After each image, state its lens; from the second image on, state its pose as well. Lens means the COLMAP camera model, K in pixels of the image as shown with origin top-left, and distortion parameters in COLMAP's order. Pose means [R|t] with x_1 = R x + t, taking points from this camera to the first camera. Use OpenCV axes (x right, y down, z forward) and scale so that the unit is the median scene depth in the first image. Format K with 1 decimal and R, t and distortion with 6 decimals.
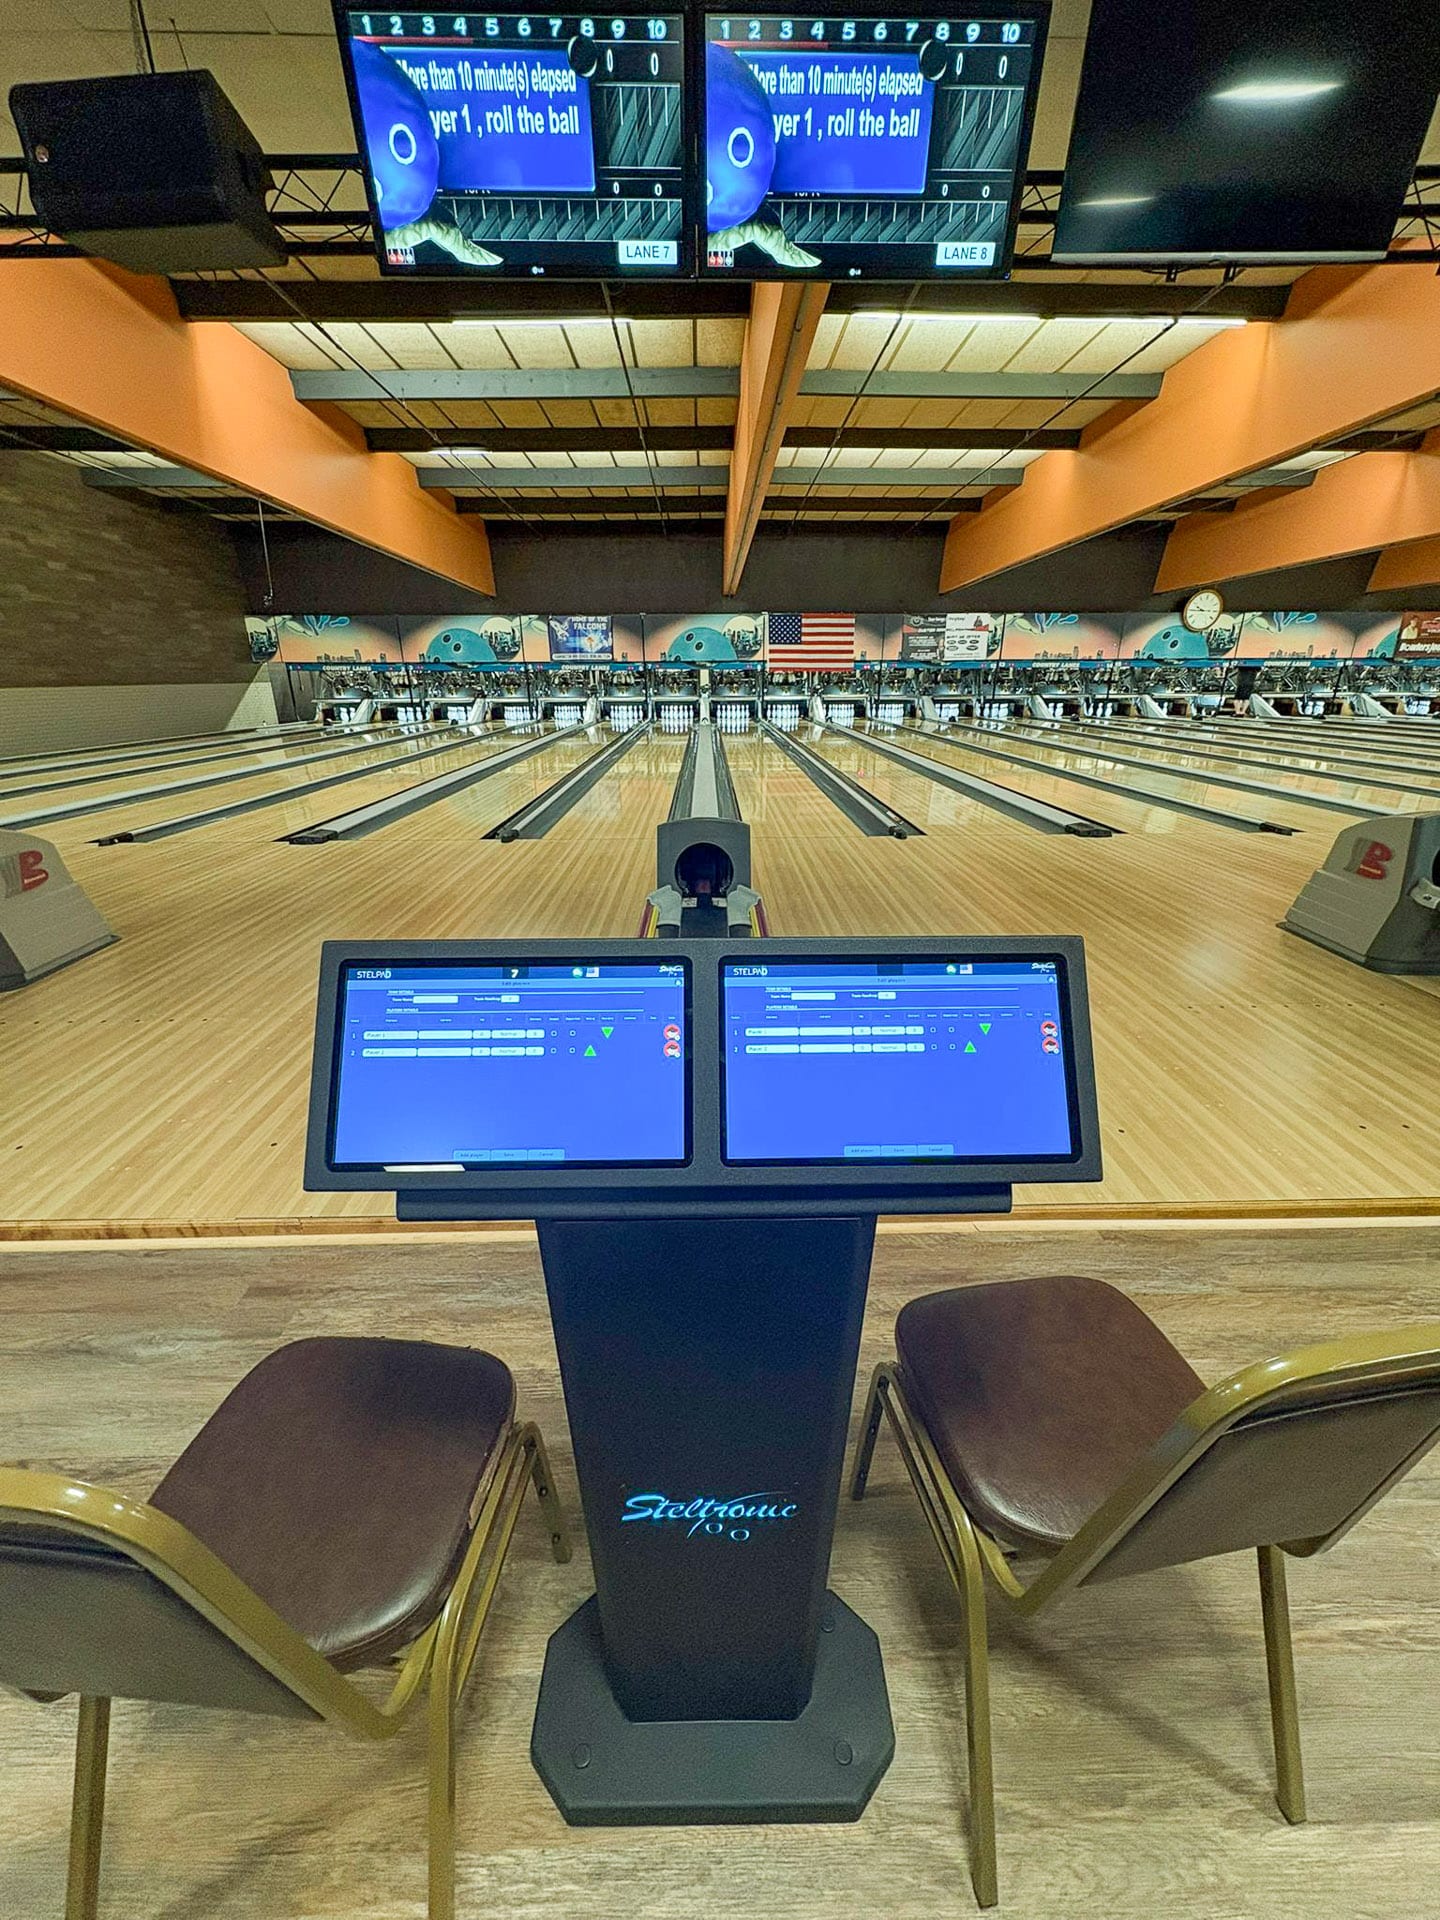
lens RADIAL K [[774.8, 0, 720.0], [0, 774.8, 960.0], [0, 0, 1]] dist [0.003787, 0.000594]
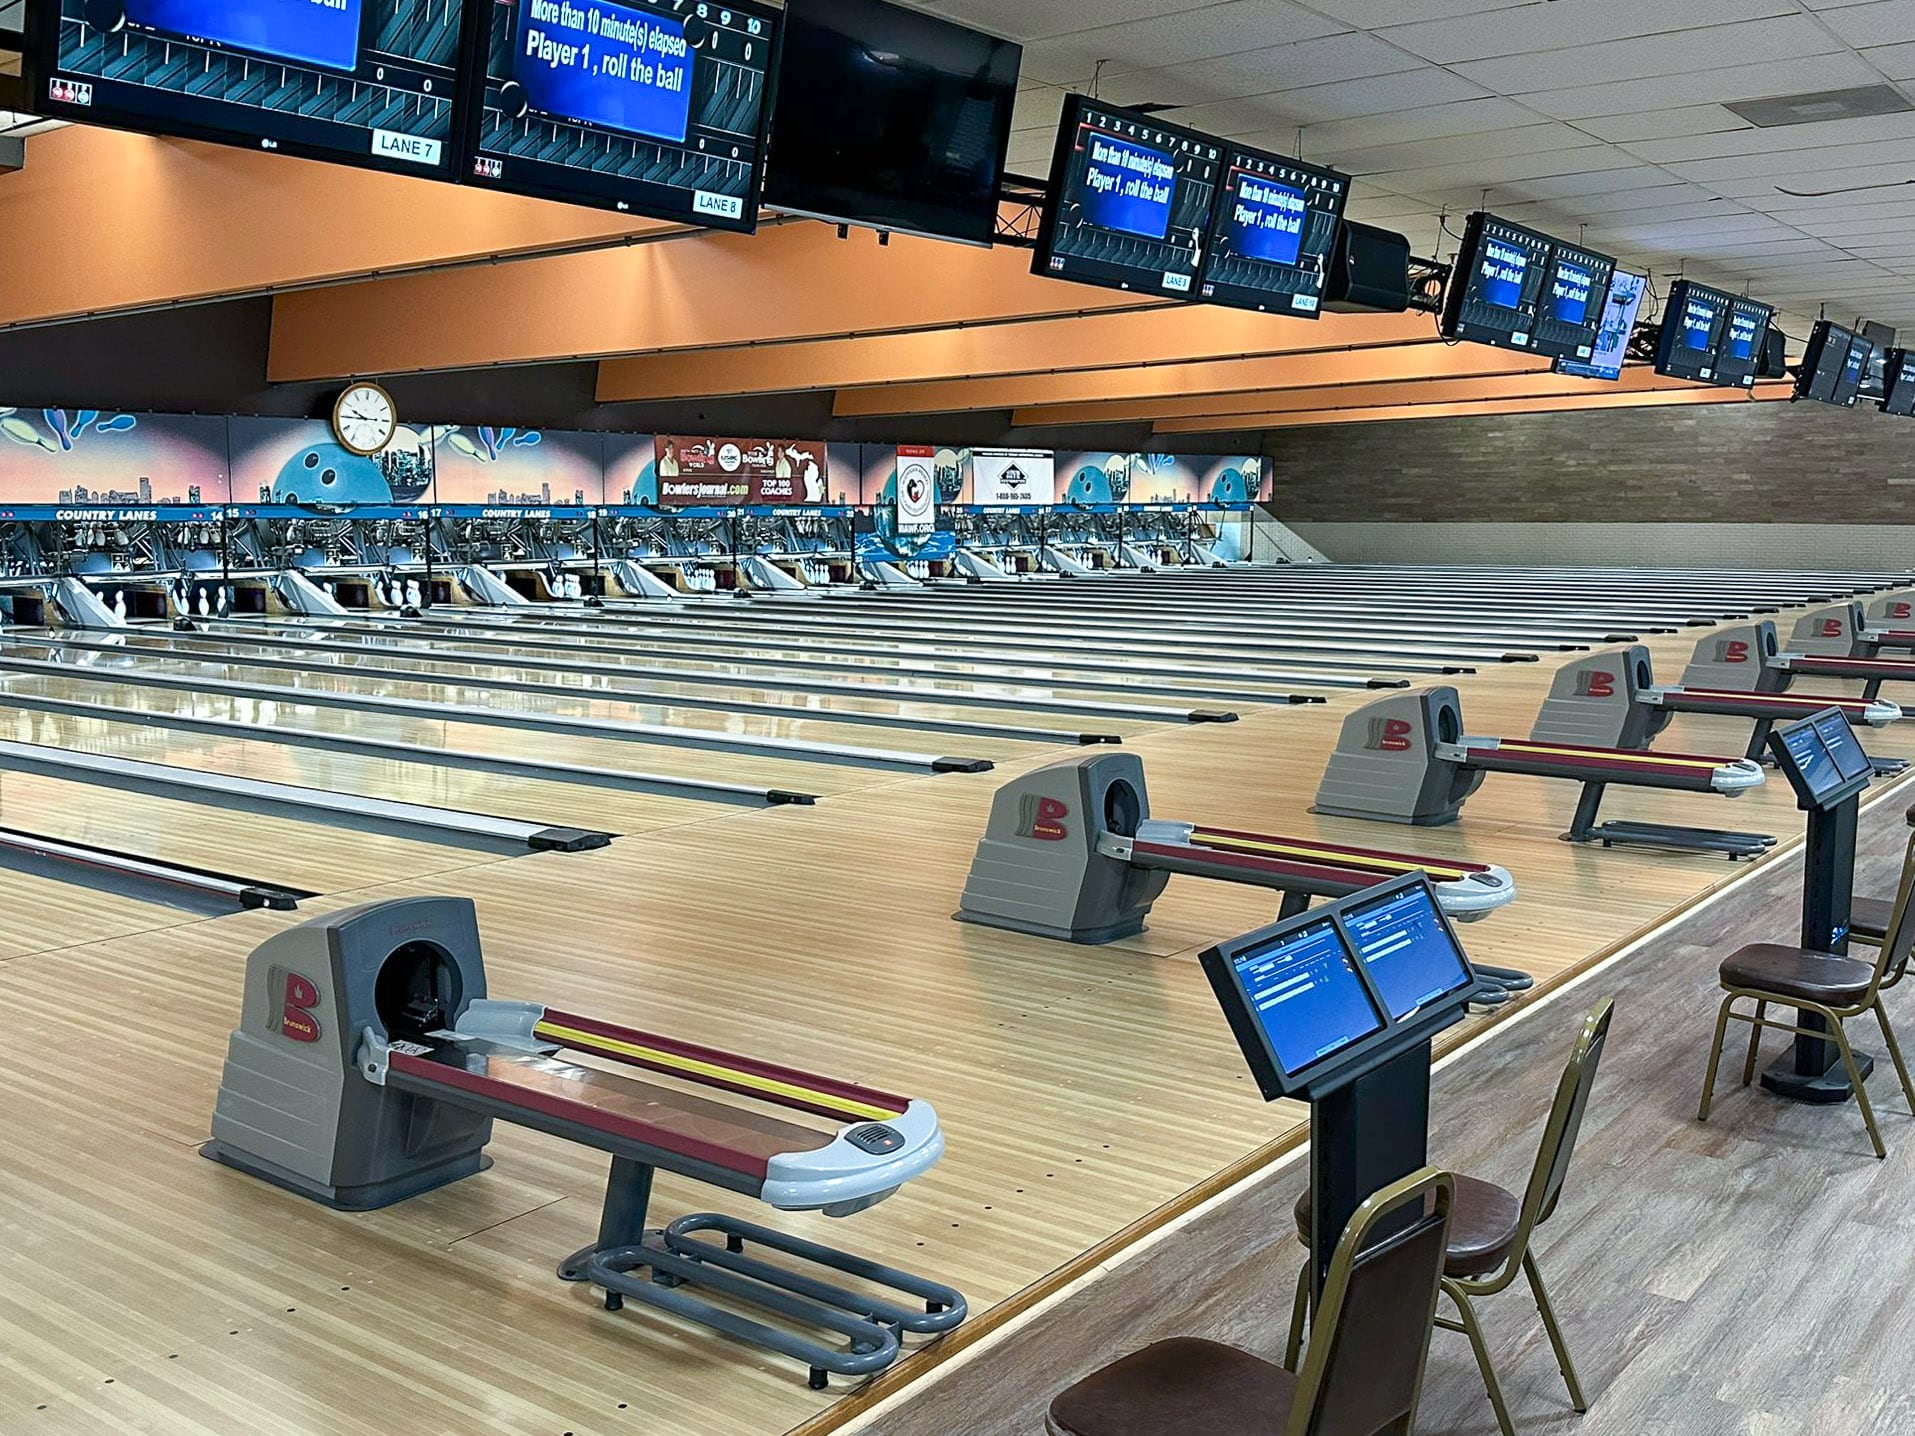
lens RADIAL K [[1863.9, 0, 957.5], [0, 1863.9, 718.0], [0, 0, 1]] dist [0.133323, -0.020400]
pose [[0.625303, -0.090043, 0.775170, -0.142536], [0.270709, 0.956668, -0.107247, -0.007538], [-0.731924, 0.276908, 0.622583, -0.040942]]
